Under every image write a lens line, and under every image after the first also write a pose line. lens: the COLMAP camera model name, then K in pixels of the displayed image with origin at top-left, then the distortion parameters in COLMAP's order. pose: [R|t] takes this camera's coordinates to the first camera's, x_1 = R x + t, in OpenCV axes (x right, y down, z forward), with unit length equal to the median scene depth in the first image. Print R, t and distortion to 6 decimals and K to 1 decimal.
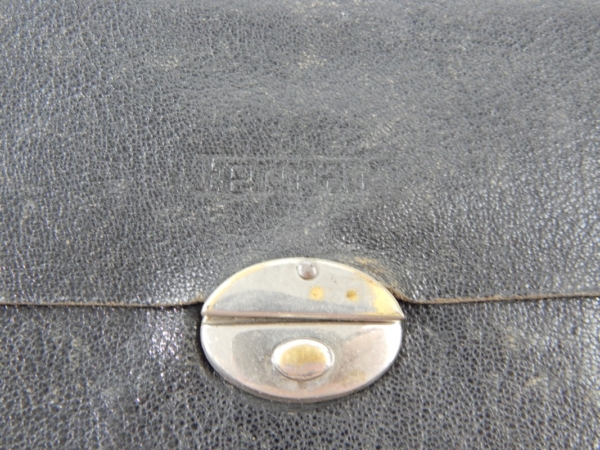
lens RADIAL K [[665.9, 0, 300.0], [0, 665.9, 225.0], [0, 0, 1]] dist [-0.034302, -0.015101]
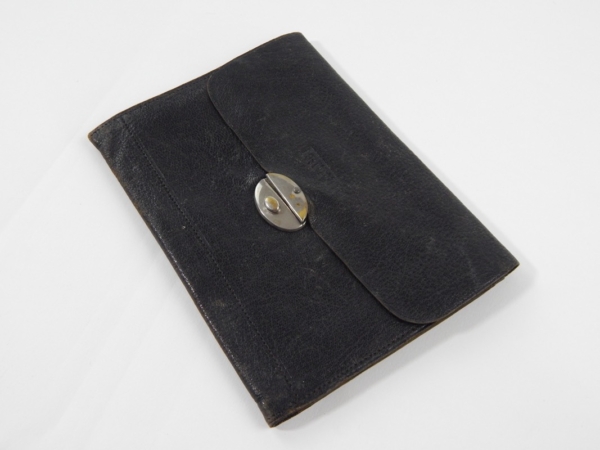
lens RADIAL K [[665.9, 0, 300.0], [0, 665.9, 225.0], [0, 0, 1]] dist [-0.034302, -0.015101]
pose [[0.570727, 0.708252, -0.415511, 1.343046], [-0.777895, 0.628389, 0.002627, 0.144591], [0.262963, 0.321725, 0.909584, -1.634934]]
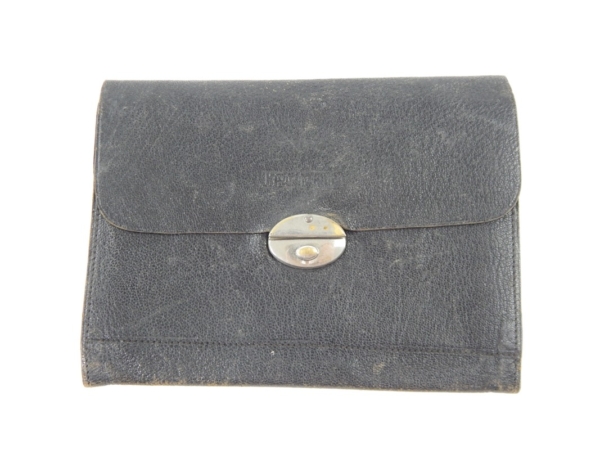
lens RADIAL K [[665.9, 0, 300.0], [0, 665.9, 225.0], [0, 0, 1]] dist [-0.034302, -0.015101]
pose [[0.999879, -0.009431, -0.012388, 0.009086], [0.011213, 0.988215, 0.152659, -0.297263], [0.010803, -0.152780, 0.988201, -1.526951]]
